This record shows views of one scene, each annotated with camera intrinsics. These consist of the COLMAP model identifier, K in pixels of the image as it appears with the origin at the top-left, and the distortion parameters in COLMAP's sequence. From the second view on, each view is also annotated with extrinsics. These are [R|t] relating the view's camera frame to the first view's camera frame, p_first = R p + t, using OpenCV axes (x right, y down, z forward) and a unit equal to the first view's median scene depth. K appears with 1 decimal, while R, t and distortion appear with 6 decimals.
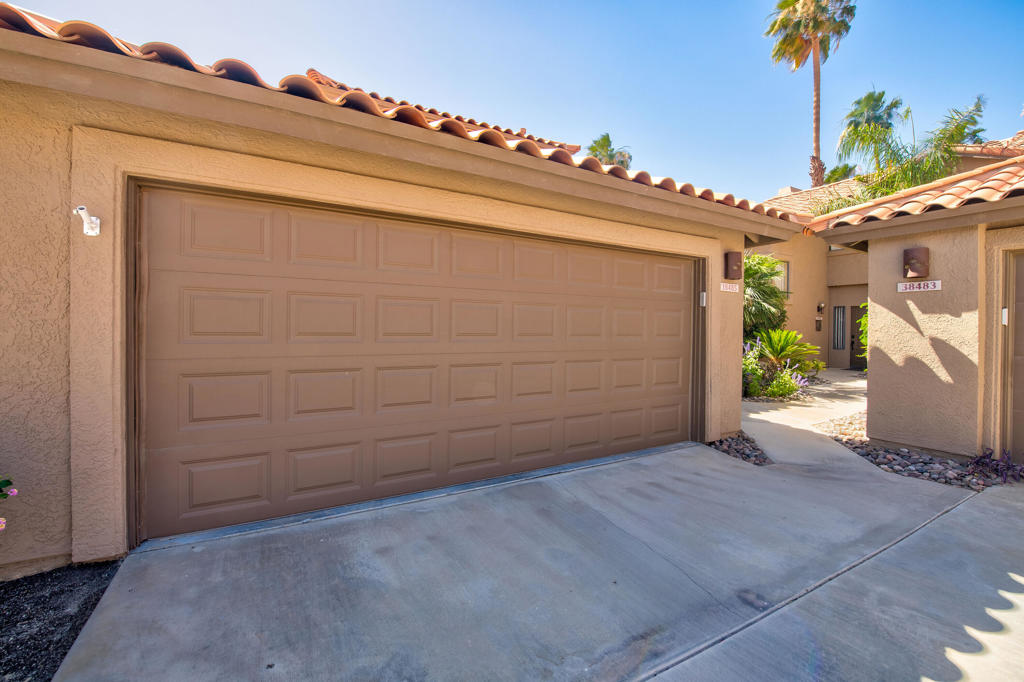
lens RADIAL K [[410.4, 0, 512.8], [0, 410.4, 334.5], [0, 0, 1]] dist [0.001653, -0.000043]
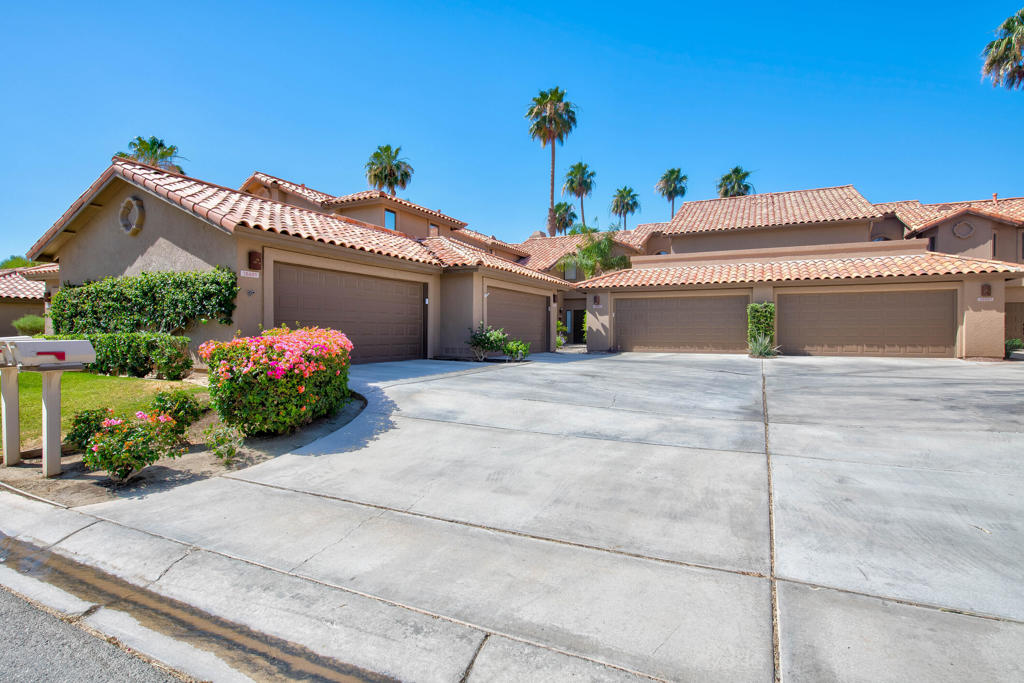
lens RADIAL K [[524.4, 0, 512.0], [0, 524.4, 341.5], [0, 0, 1]] dist [0.000678, 0.000015]
pose [[0.824605, -0.002878, 0.565701, -0.483179], [-0.006963, 0.999860, 0.015236, 0.025750], [-0.565666, -0.016503, 0.824470, -0.514575]]
